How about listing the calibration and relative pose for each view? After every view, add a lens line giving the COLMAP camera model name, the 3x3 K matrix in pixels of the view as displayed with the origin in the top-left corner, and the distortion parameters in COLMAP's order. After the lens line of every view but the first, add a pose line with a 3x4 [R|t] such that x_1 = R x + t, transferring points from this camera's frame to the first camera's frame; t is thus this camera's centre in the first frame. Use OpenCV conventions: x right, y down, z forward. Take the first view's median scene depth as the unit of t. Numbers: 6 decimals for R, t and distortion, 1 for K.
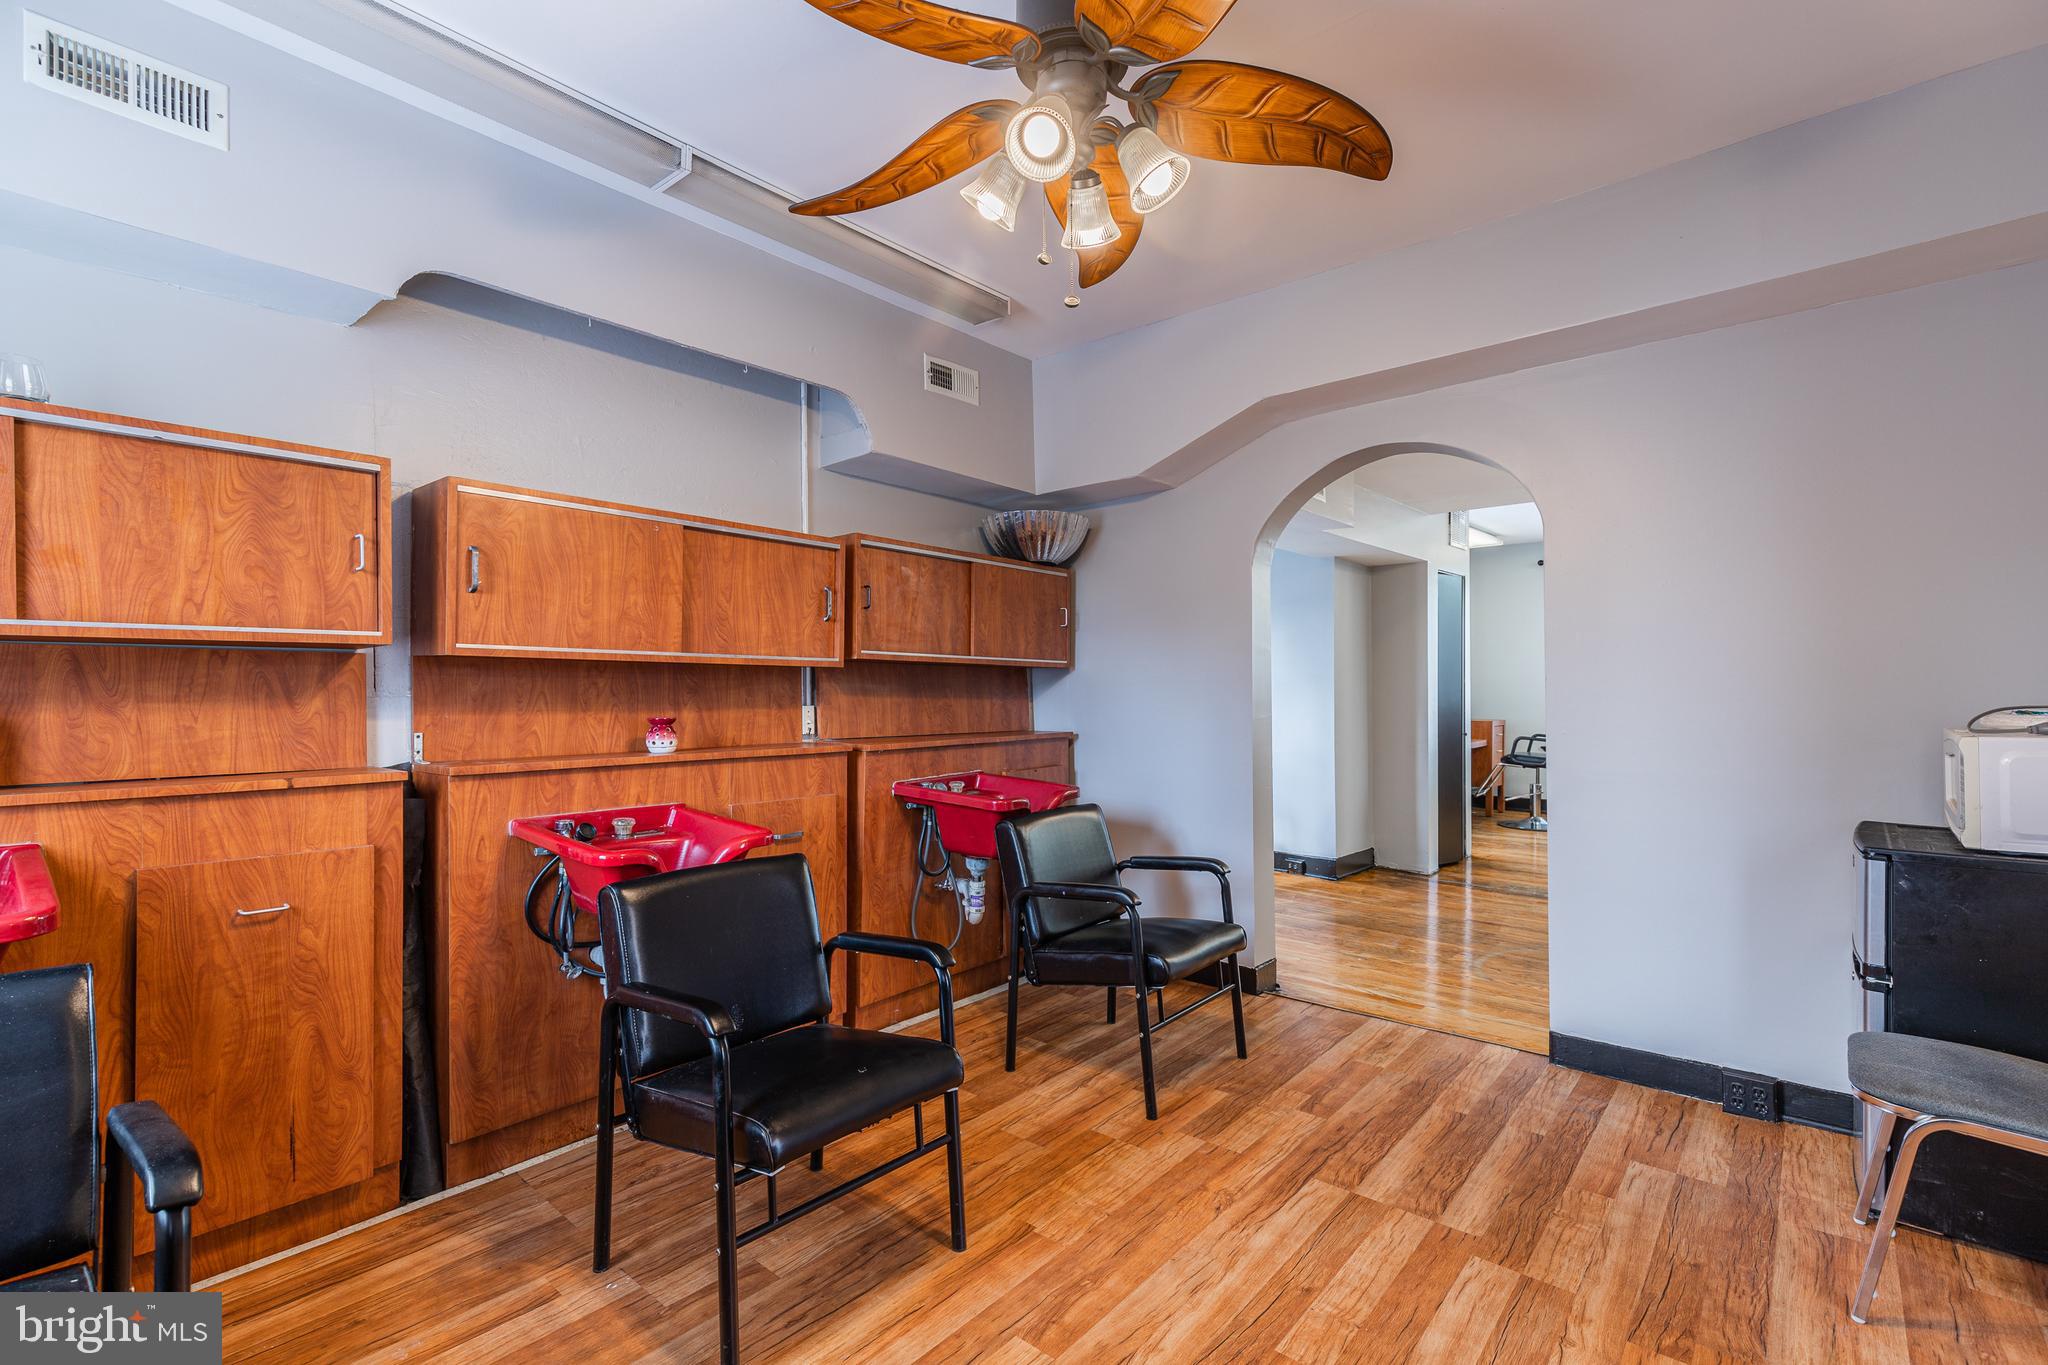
lens RADIAL K [[927.3, 0, 1024.7], [0, 927.3, 688.9], [0, 0, 1]] dist [0.011501, -0.002294]
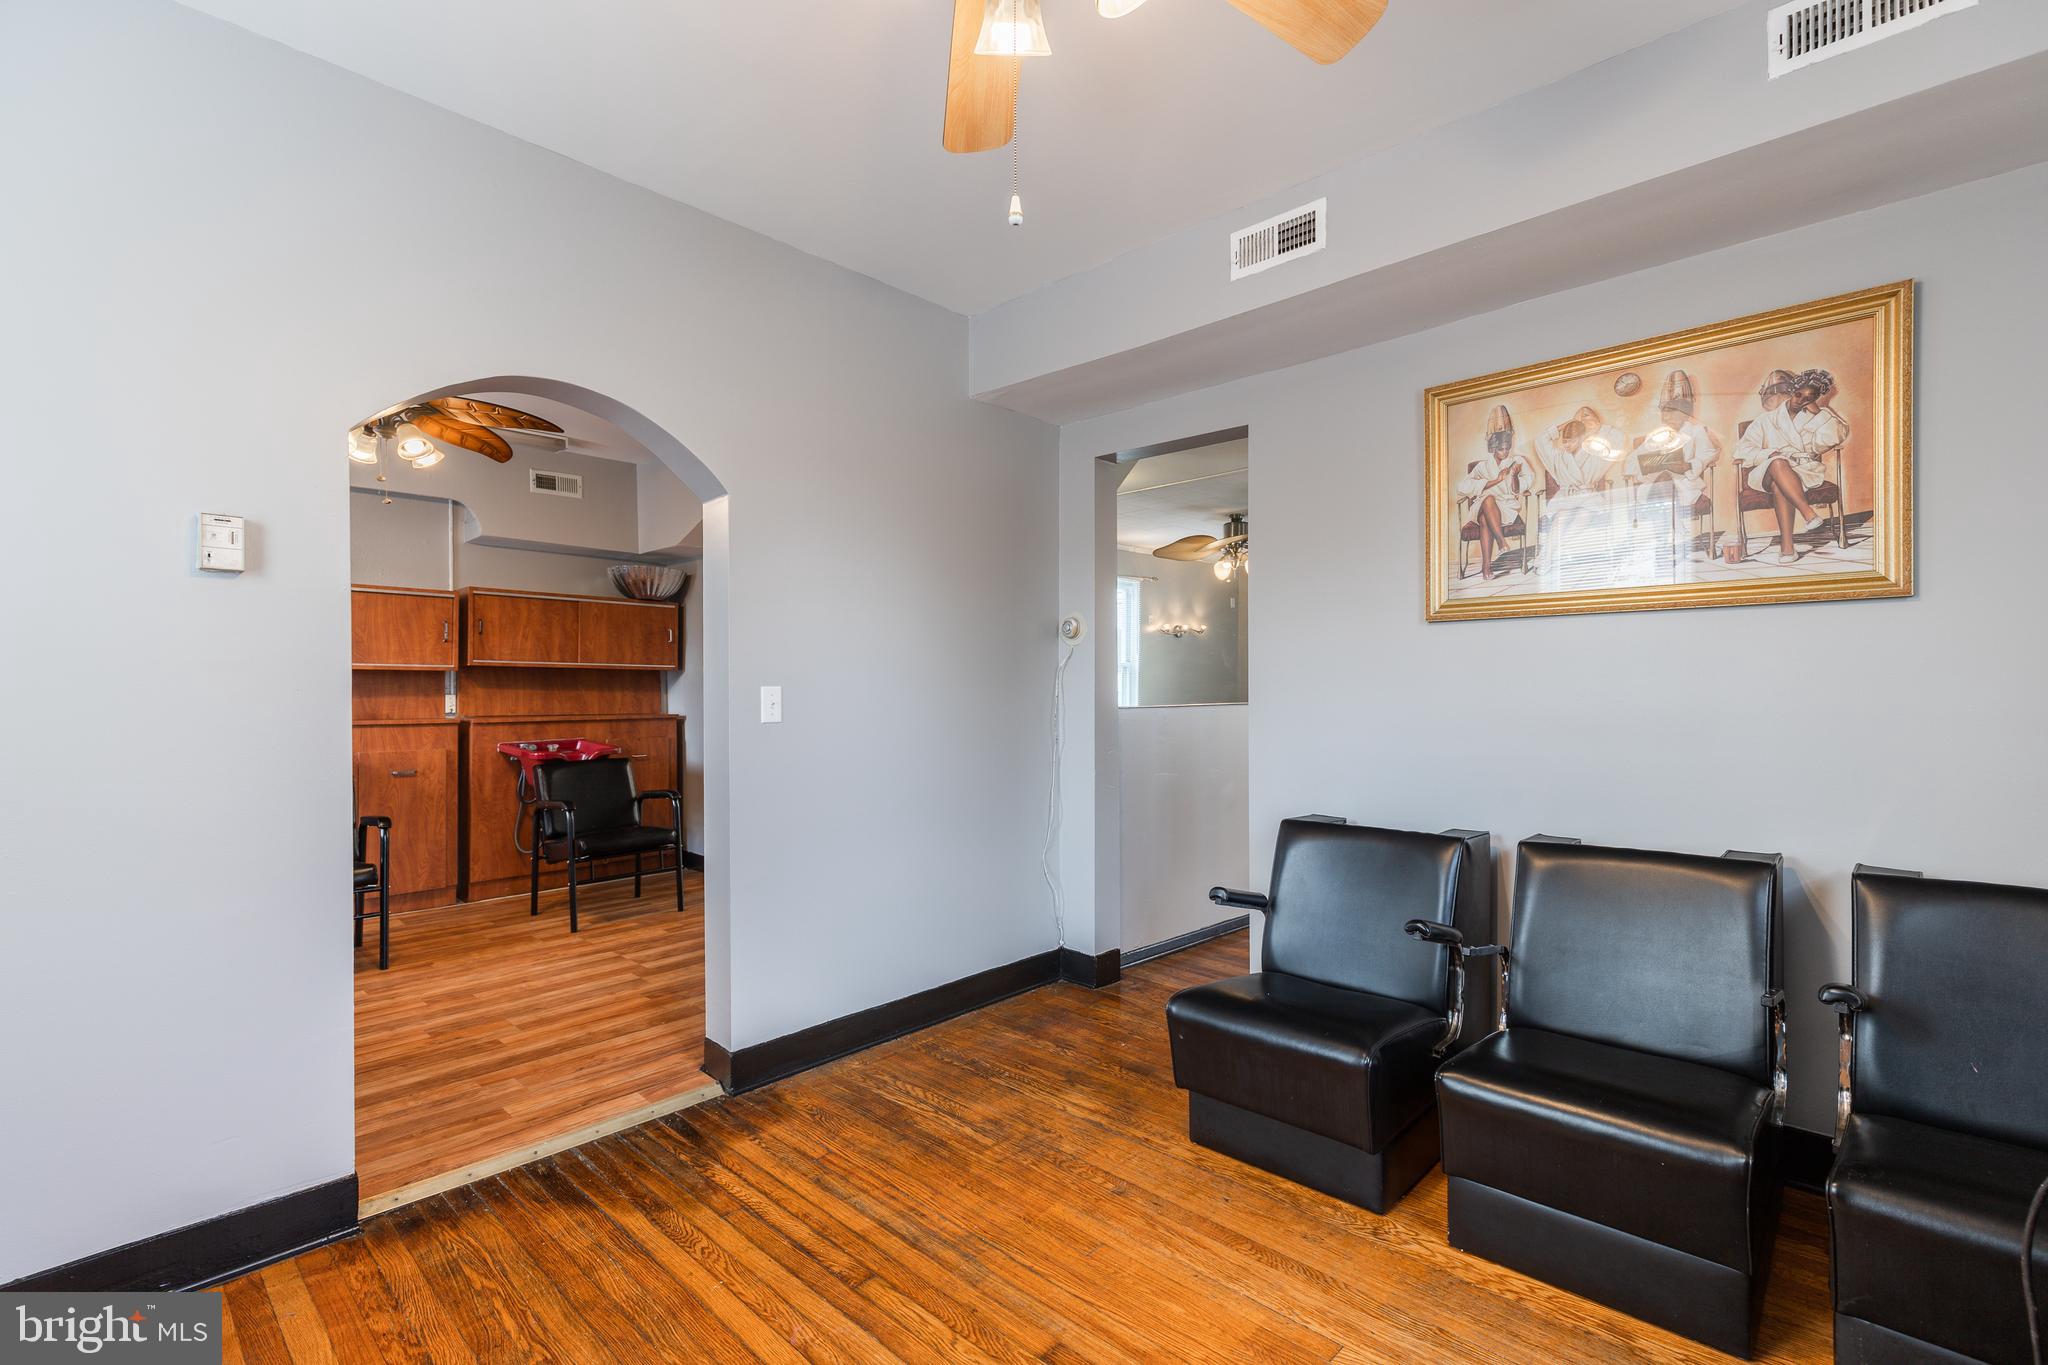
lens RADIAL K [[927.3, 0, 1022.8], [0, 927.3, 690.4], [0, 0, 1]] dist [0.011501, -0.002294]
pose [[0.998730, 0.003007, -0.050286, 0.870505], [-0.002750, 0.999983, 0.005175, -0.000740], [0.050301, -0.005030, 0.998721, -0.567330]]
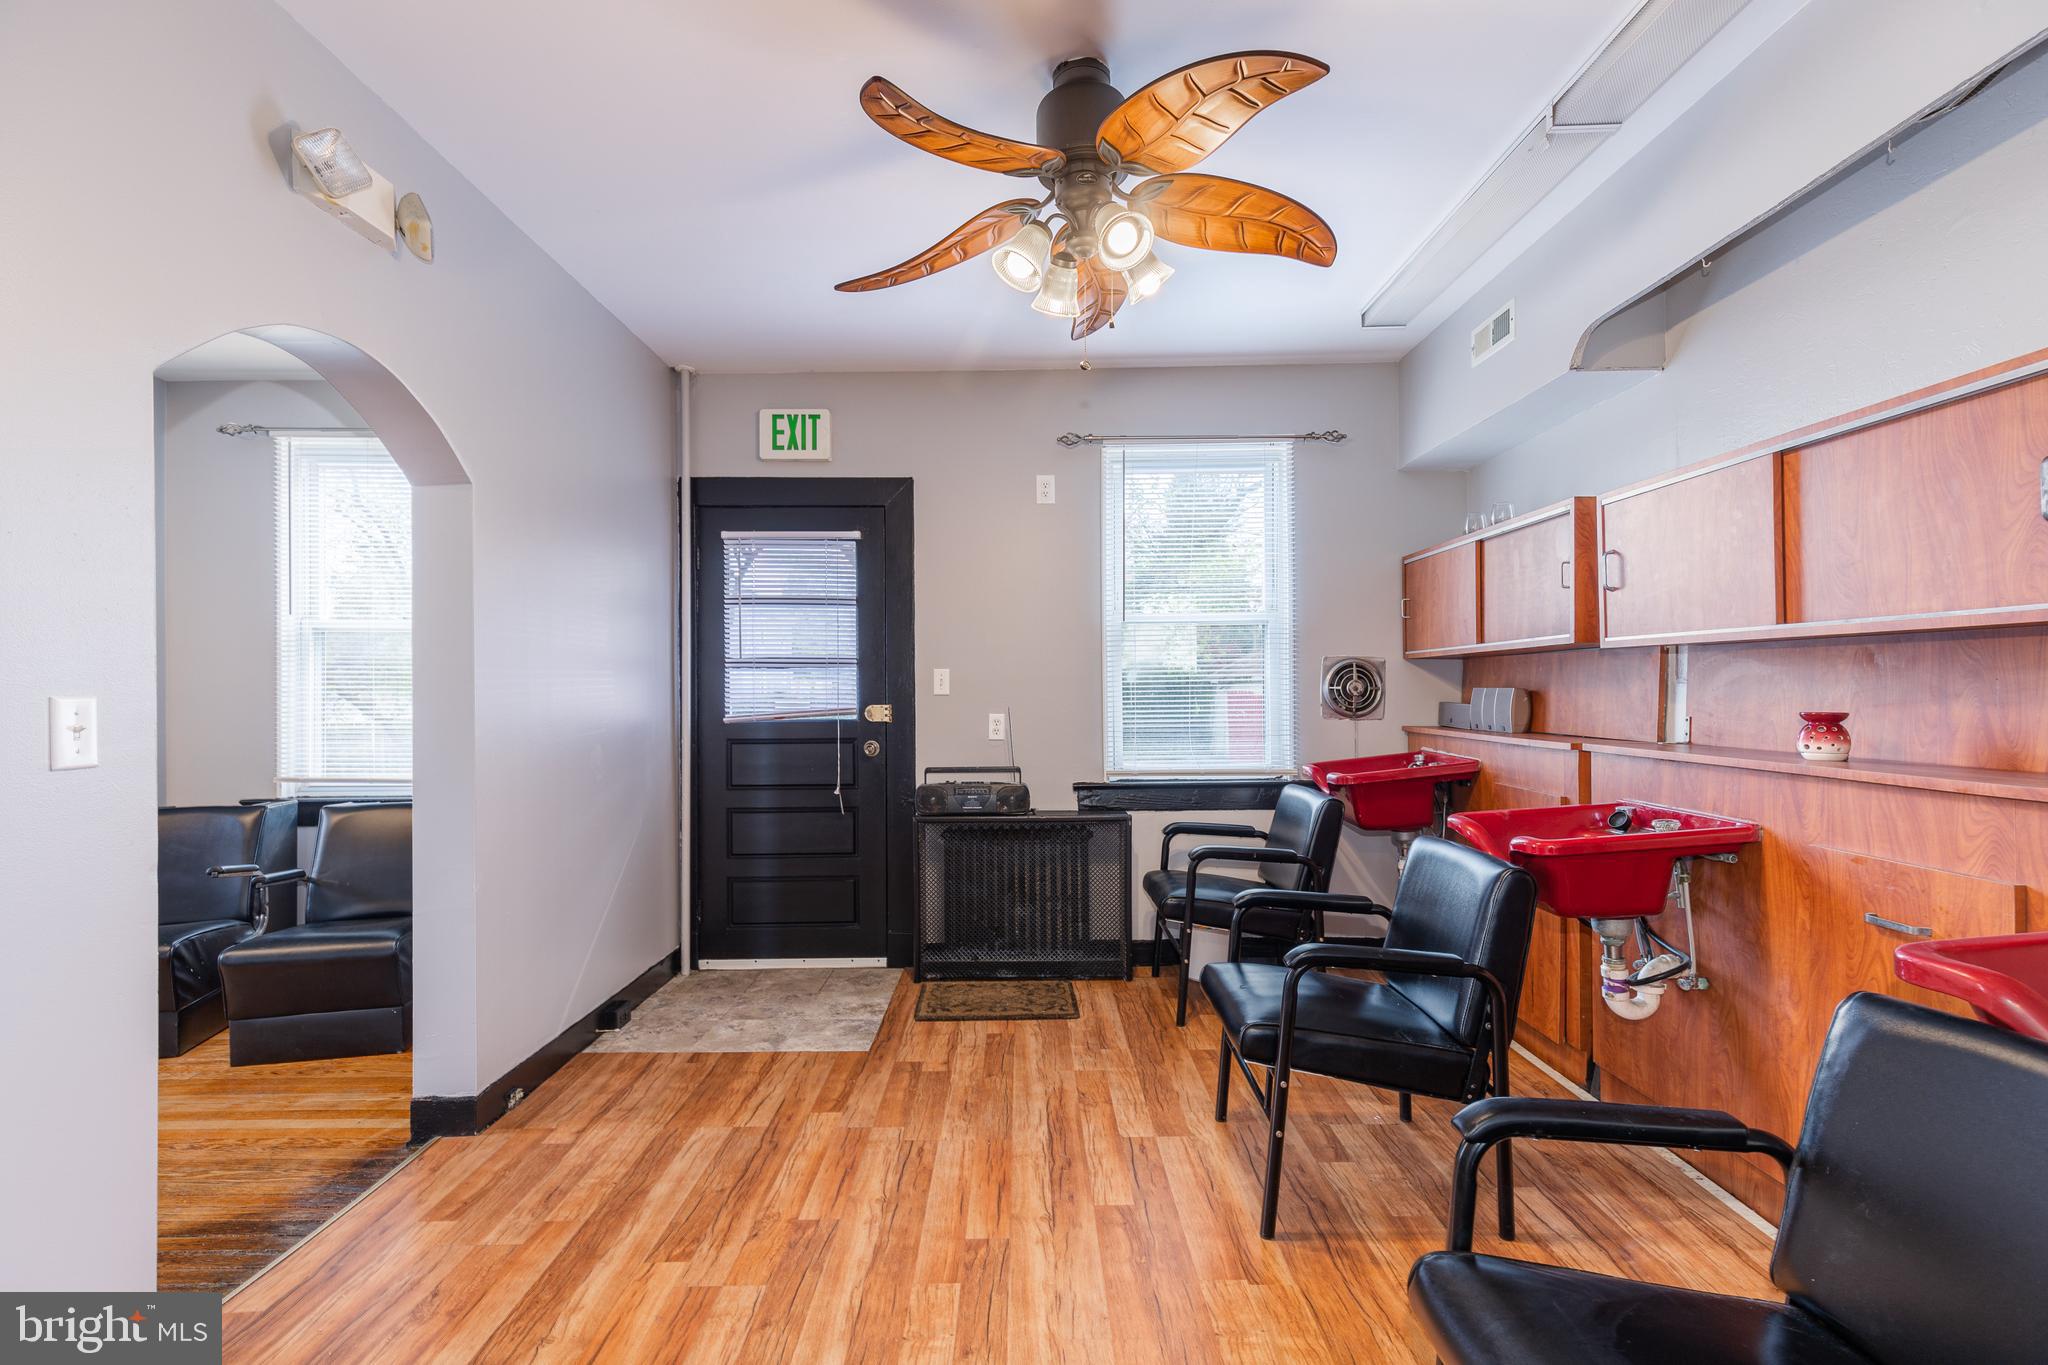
lens RADIAL K [[927.3, 0, 1029.6], [0, 927.3, 684.7], [0, 0, 1]] dist [0.011501, -0.002294]
pose [[-0.753500, 0.008214, -0.657396, 0.495125], [0.016262, 0.999849, -0.006148, 0.003329], [0.657246, -0.015323, -0.753520, 1.013351]]
